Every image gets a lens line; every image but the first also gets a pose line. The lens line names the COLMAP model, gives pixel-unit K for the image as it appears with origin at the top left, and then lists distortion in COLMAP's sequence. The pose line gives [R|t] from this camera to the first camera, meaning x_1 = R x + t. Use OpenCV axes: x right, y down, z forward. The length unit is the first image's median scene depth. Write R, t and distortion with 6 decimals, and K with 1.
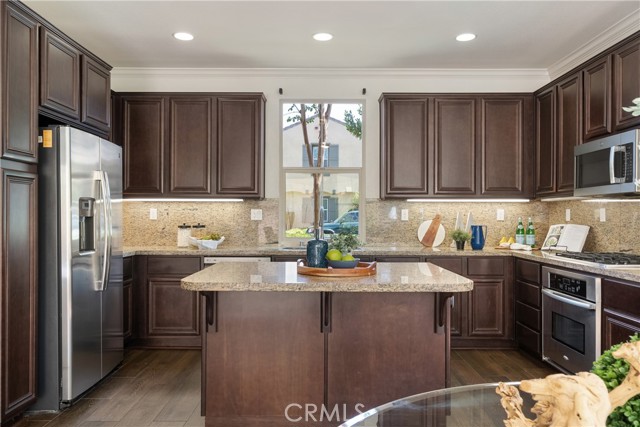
lens RADIAL K [[486.2, 0, 322.0], [0, 486.2, 216.7], [0, 0, 1]] dist [0.019591, -0.009241]
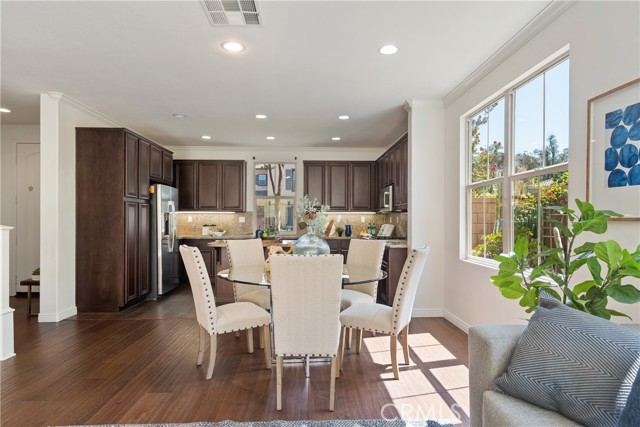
lens RADIAL K [[372.7, 0, 319.2], [0, 372.7, 221.9], [0, 0, 1]] dist [0.003870, 0.003012]
pose [[0.999466, 0.000297, 0.032678, 0.142212], [-0.000421, 0.999993, 0.003770, -0.000641], [-0.032677, -0.003782, 0.999459, -0.582971]]
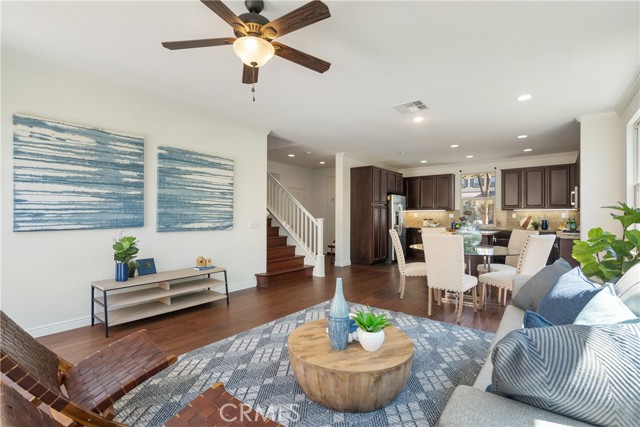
lens RADIAL K [[292.7, 0, 325.2], [0, 292.7, 213.5], [0, 0, 1]] dist [-0.000593, 0.000676]
pose [[0.786458, -0.004803, -0.617625, 0.358130], [-0.001435, 0.999953, -0.009604, 0.000587], [0.617642, 0.008440, 0.786414, -0.834169]]
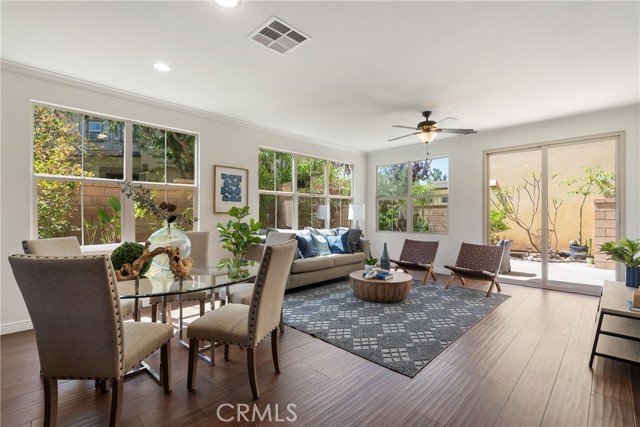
lens RADIAL K [[292.7, 0, 321.1], [0, 292.7, 215.0], [0, 0, 1]] dist [-0.000593, 0.000676]
pose [[-0.706999, -0.006369, 0.707186, -0.399303], [-0.005073, 0.999979, 0.003934, -0.000676], [-0.707196, -0.000806, -0.707017, 0.311520]]
